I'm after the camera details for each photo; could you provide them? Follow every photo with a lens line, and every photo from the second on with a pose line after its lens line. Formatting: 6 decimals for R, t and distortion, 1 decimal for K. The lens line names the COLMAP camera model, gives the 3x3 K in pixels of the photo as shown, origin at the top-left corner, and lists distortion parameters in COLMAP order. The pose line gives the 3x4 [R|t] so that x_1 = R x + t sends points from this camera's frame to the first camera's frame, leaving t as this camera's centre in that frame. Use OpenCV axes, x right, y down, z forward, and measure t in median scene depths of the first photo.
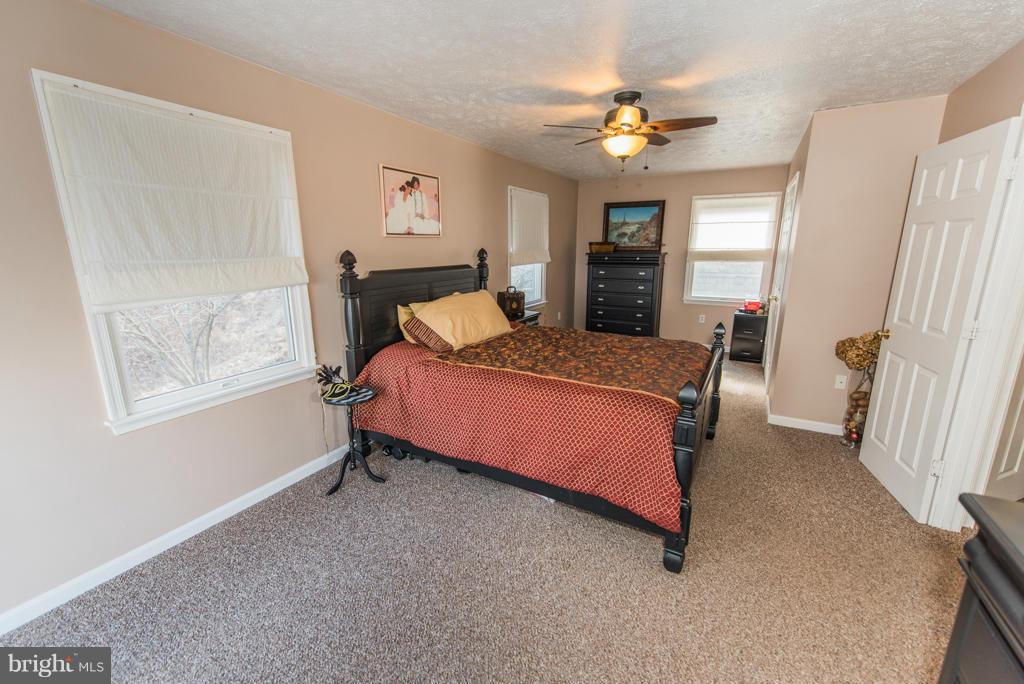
lens RADIAL K [[399.8, 0, 508.5], [0, 399.8, 340.6], [0, 0, 1]] dist [0.010359, 0.000180]
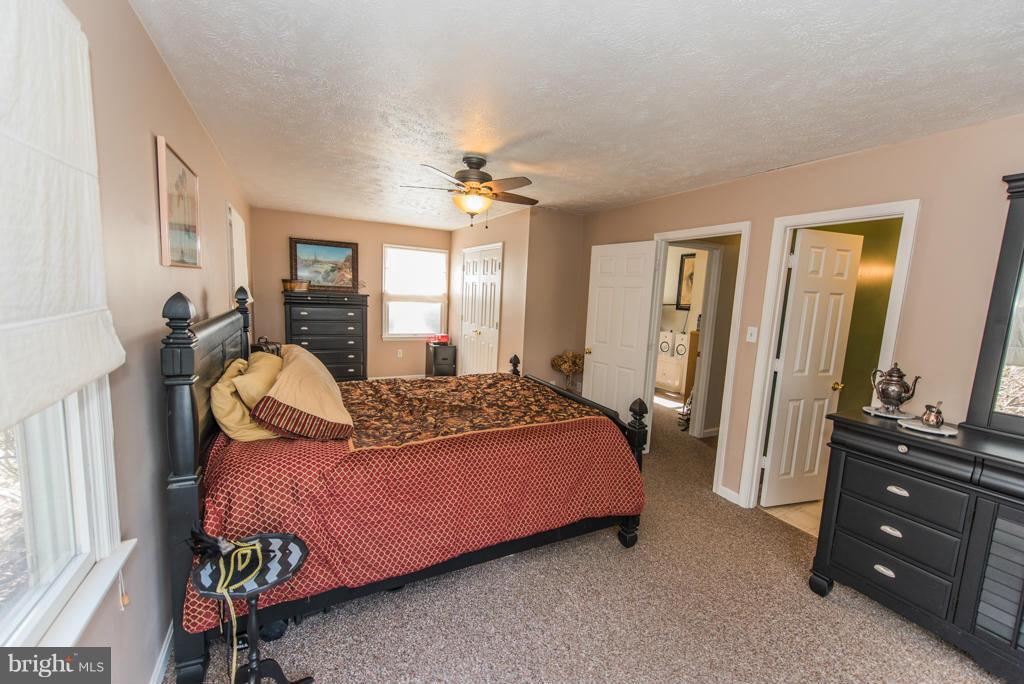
lens RADIAL K [[383.8, 0, 512.0], [0, 383.8, 342.0], [0, 0, 1]] dist [-0.000503, -0.000011]
pose [[0.563504, -0.076958, 0.822521, -0.254450], [0.143358, 0.989655, -0.005619, -0.042964], [-0.813580, 0.121082, 0.568707, 0.170455]]
